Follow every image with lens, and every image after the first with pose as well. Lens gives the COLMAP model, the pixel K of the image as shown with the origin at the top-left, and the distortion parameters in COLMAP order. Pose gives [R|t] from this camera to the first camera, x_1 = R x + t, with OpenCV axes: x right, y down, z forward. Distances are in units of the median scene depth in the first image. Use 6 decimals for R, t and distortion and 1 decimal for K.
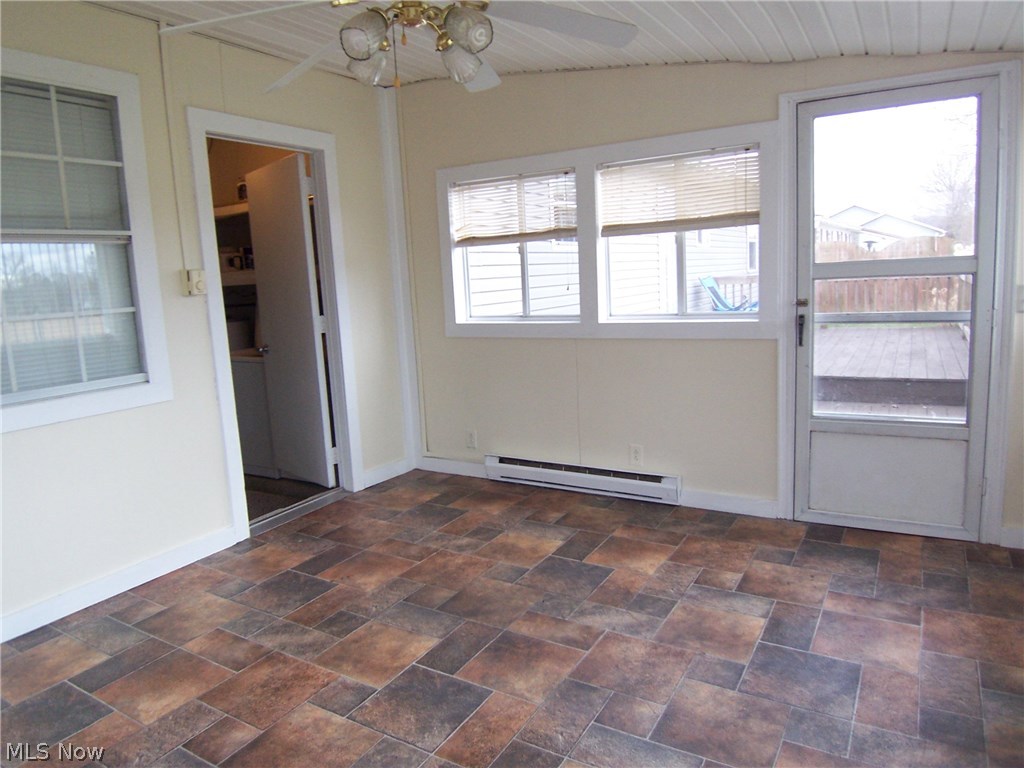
lens RADIAL K [[690.2, 0, 508.8], [0, 690.2, 377.1], [0, 0, 1]] dist [-0.003638, -0.038250]
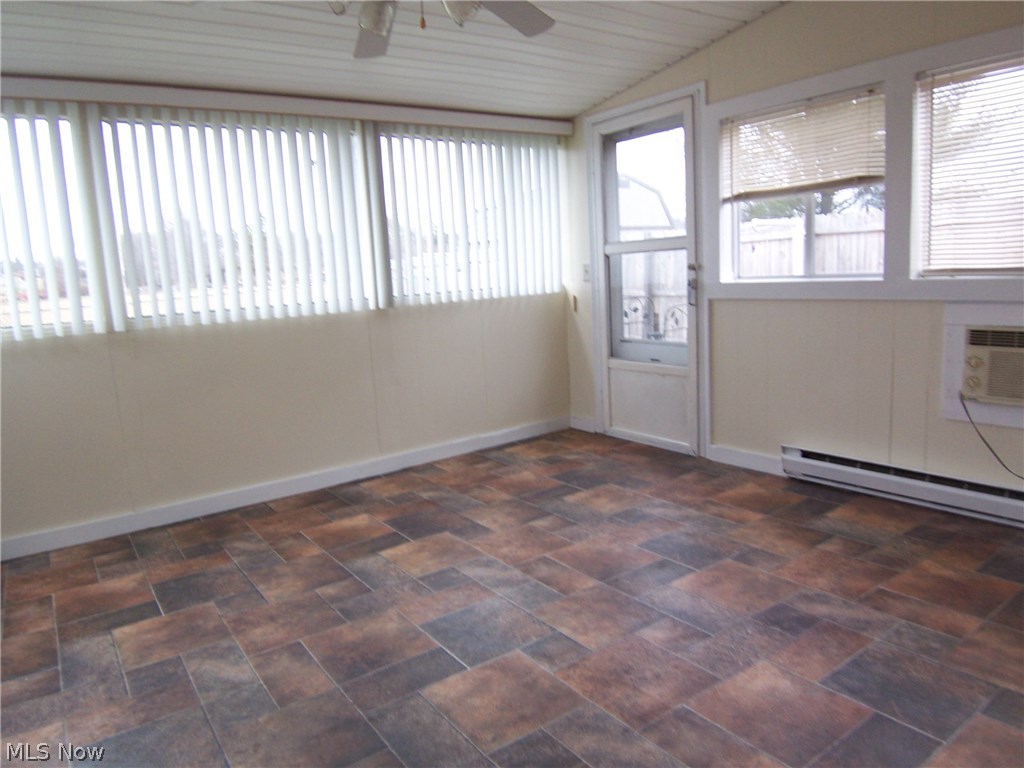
lens RADIAL K [[690.2, 0, 508.8], [0, 690.2, 377.1], [0, 0, 1]] dist [-0.003638, -0.038250]
pose [[-0.910585, 0.042427, 0.411139, -0.533952], [0.162909, 0.951035, 0.262667, -0.135317], [-0.379863, 0.306159, -0.872909, 1.580748]]
